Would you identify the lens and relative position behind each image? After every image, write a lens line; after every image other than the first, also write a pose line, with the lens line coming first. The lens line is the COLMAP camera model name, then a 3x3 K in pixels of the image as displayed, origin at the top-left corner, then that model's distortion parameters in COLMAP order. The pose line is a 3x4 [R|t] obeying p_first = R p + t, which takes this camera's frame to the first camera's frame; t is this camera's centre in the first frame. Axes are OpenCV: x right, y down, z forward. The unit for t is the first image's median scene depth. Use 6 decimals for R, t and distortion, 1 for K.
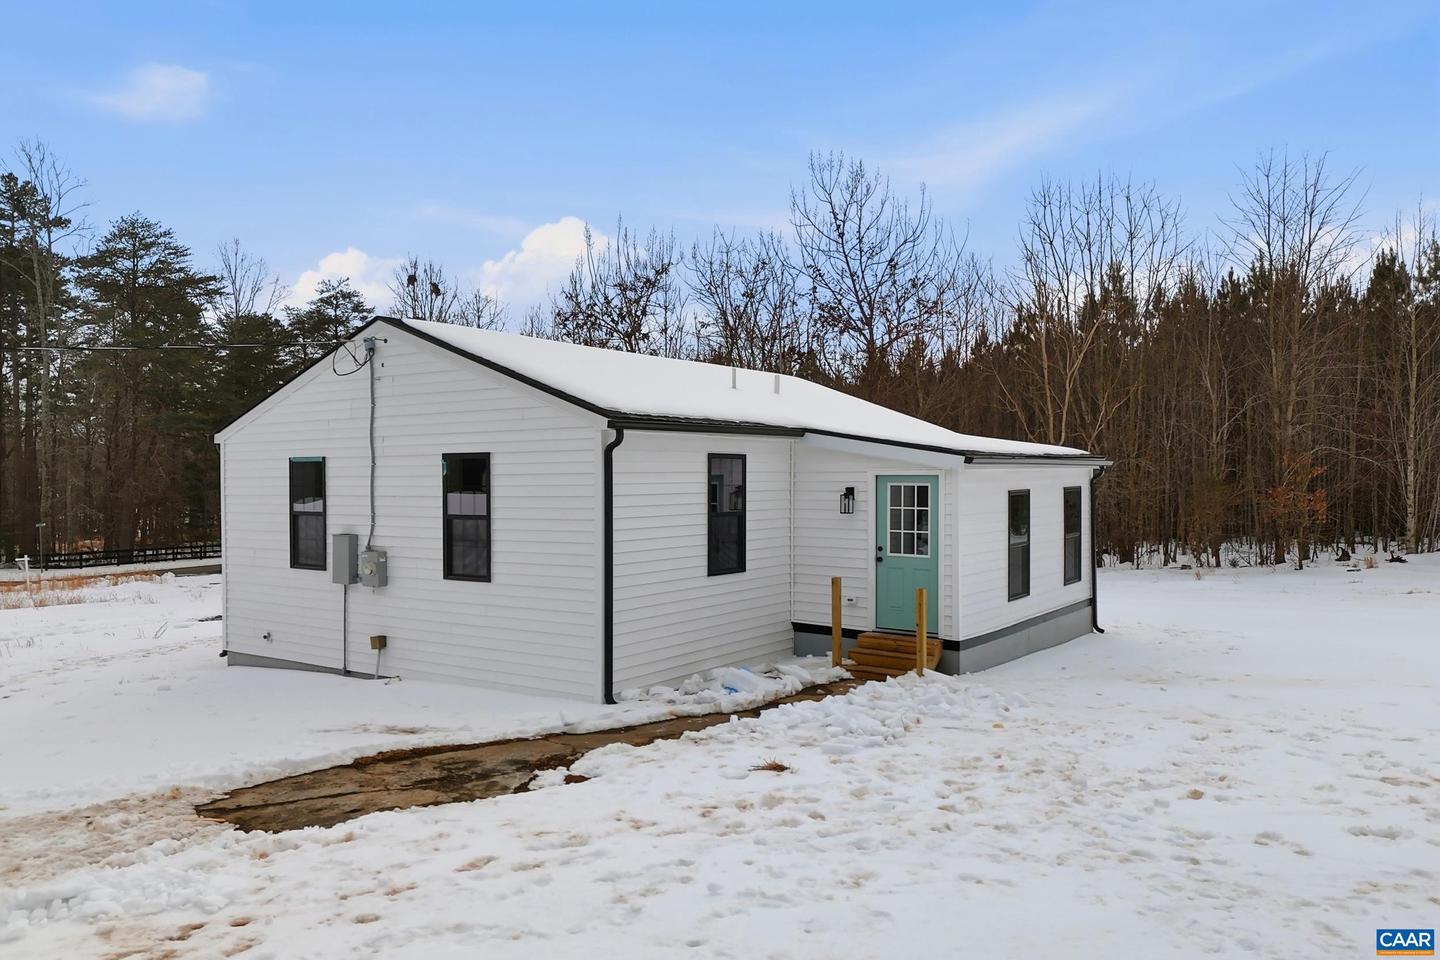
lens RADIAL K [[1102.6, 0, 720.0], [0, 1102.6, 480.0], [0, 0, 1]] dist [0.076623, -0.000408]
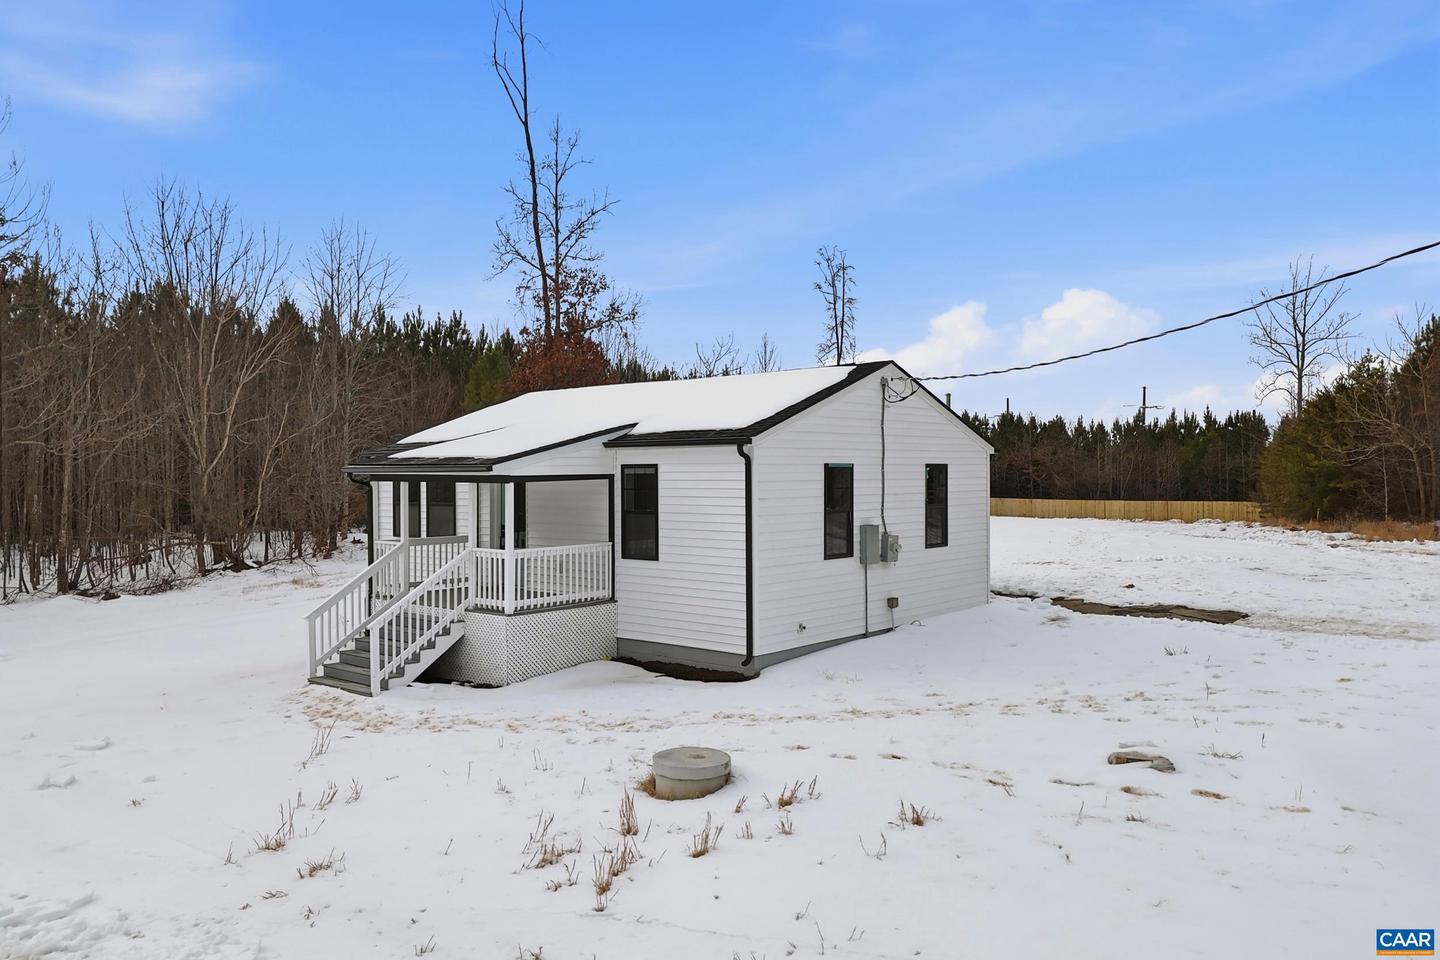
lens RADIAL K [[1102.6, 0, 720.0], [0, 1102.6, 480.0], [0, 0, 1]] dist [0.076623, -0.000408]
pose [[0.064106, -0.002503, 0.997940, -1.601070], [0.013471, 0.999908, 0.001642, -0.007246], [-0.997852, 0.013338, 0.064134, 1.085429]]
